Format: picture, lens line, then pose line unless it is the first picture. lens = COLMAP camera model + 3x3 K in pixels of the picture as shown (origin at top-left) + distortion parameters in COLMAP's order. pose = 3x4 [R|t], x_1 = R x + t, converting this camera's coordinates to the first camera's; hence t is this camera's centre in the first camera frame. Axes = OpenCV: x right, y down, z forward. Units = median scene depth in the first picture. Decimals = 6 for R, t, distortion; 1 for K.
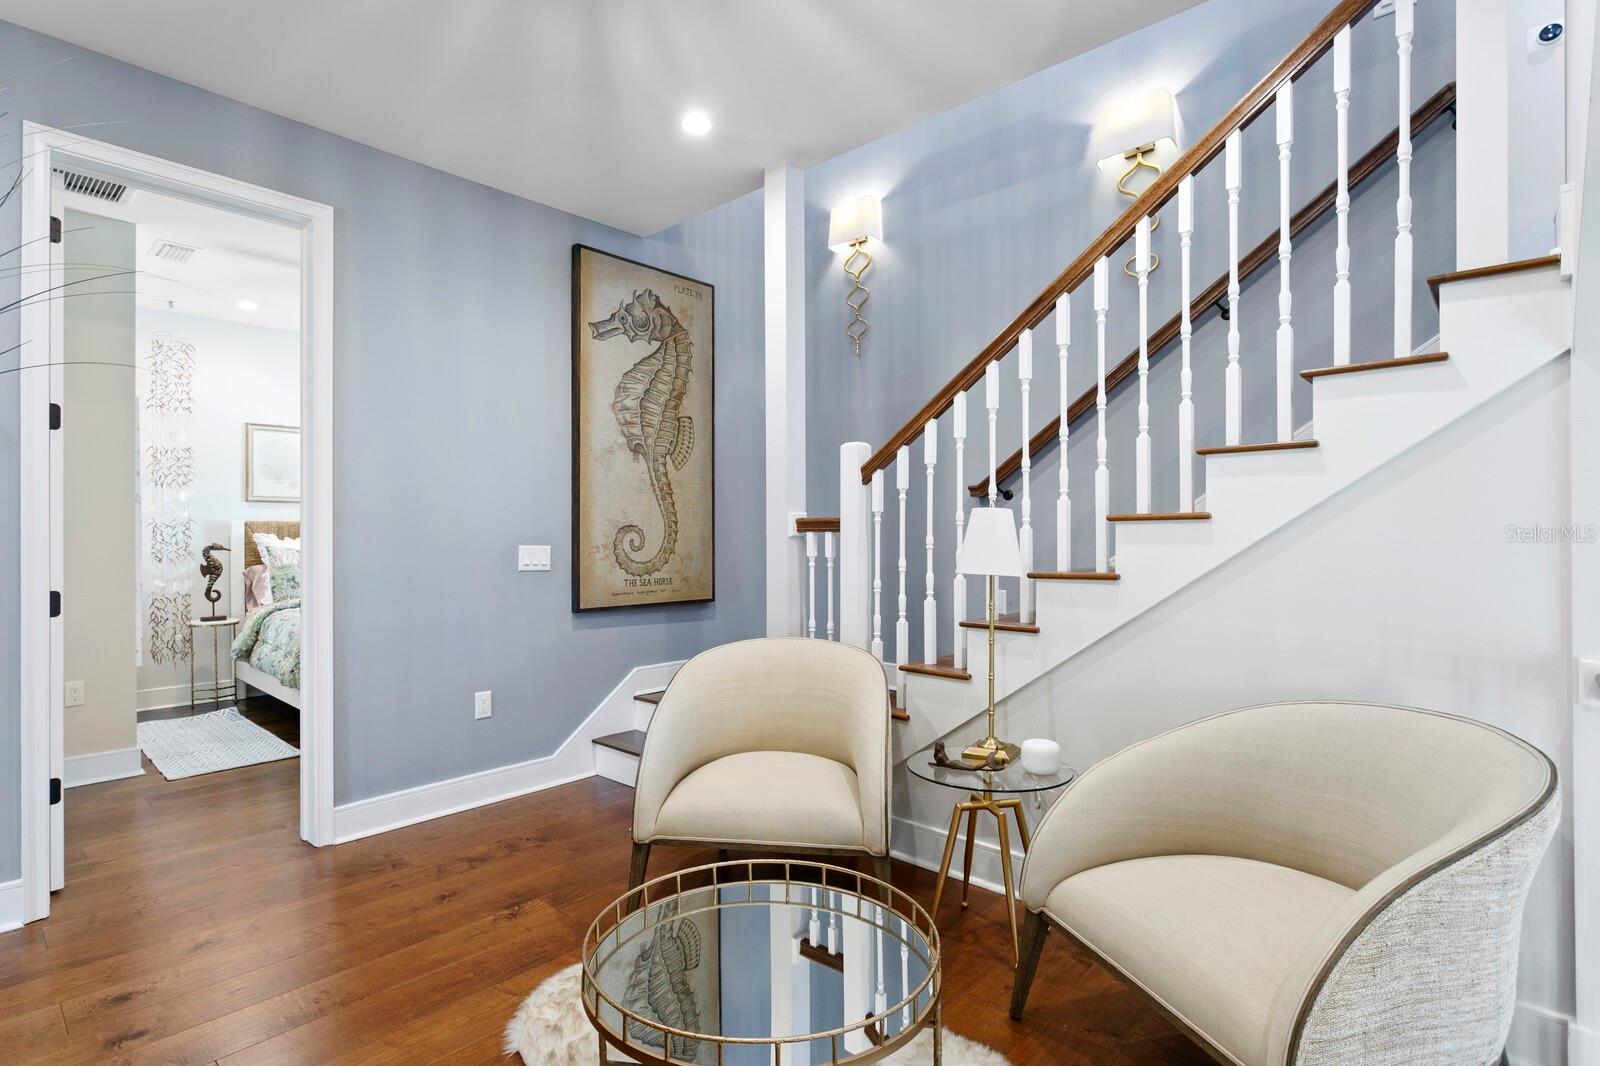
lens RADIAL K [[806.4, 0, 806.3], [0, 806.4, 533.9], [0, 0, 1]] dist [-0.001527, -0.000434]
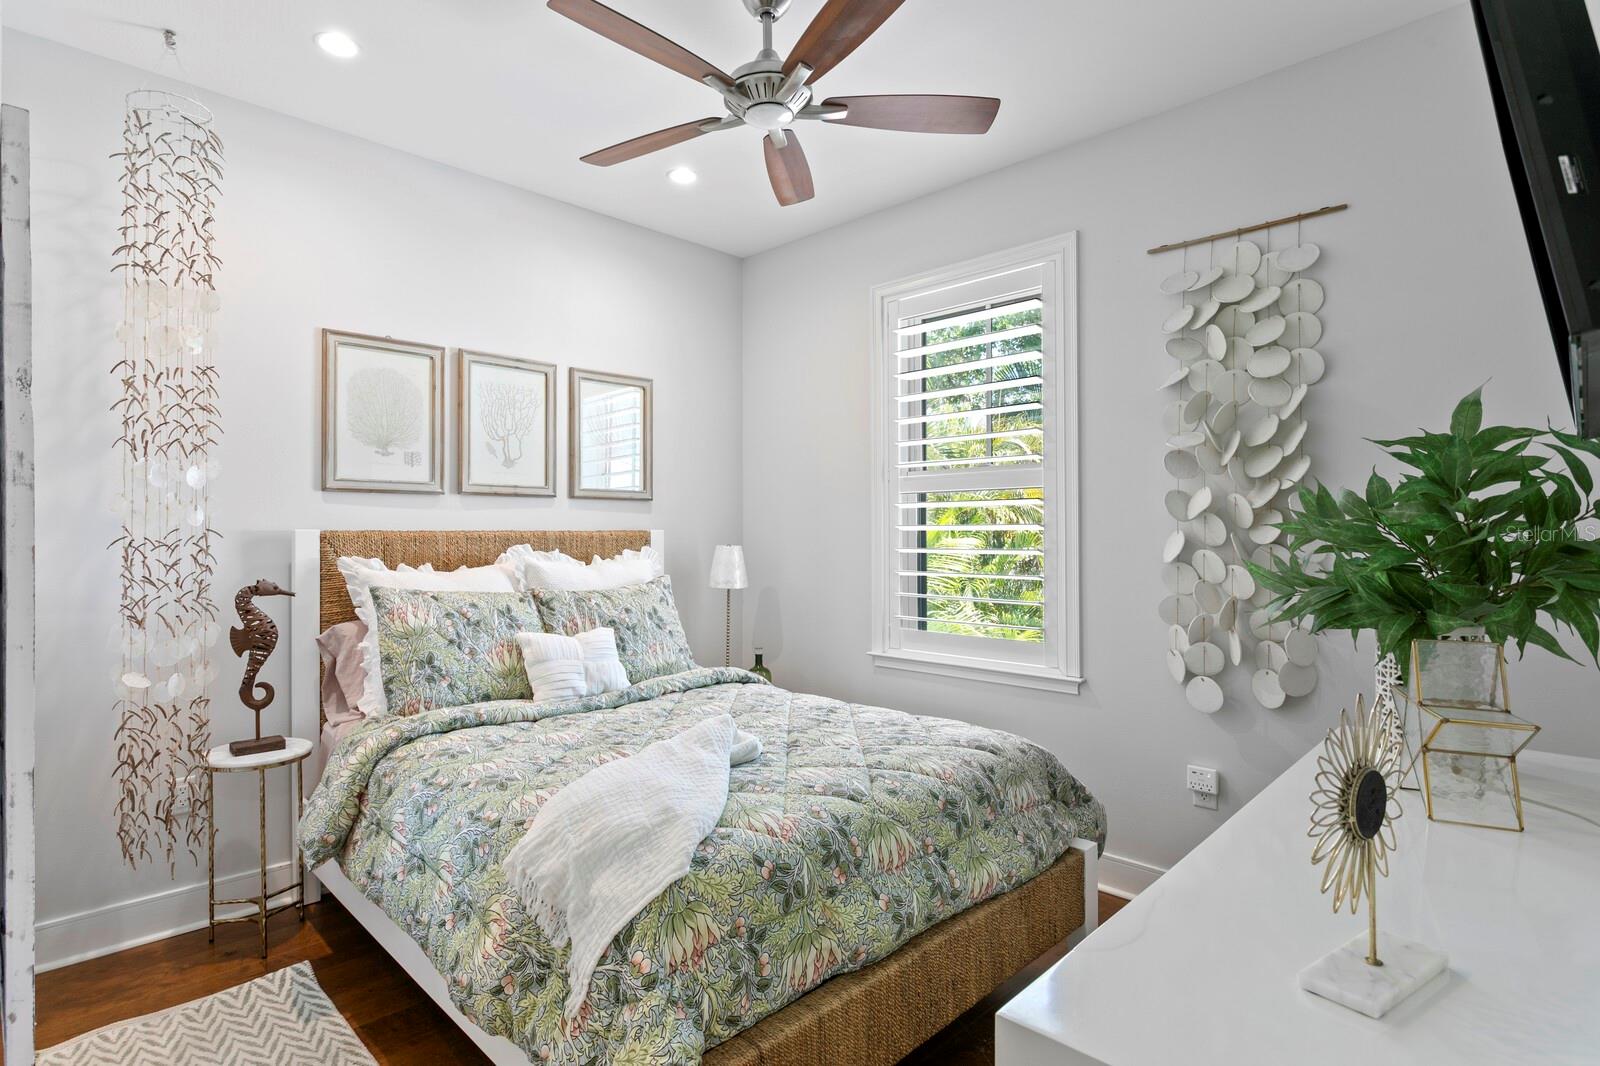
lens RADIAL K [[806.4, 0, 791.3], [0, 806.4, 529.4], [0, 0, 1]] dist [-0.001527, -0.000434]
pose [[0.999485, 0.006994, -0.031306, -0.419697], [-0.007005, 0.999975, -0.000248, -0.019534], [0.031303, 0.000467, 0.999510, 0.552344]]
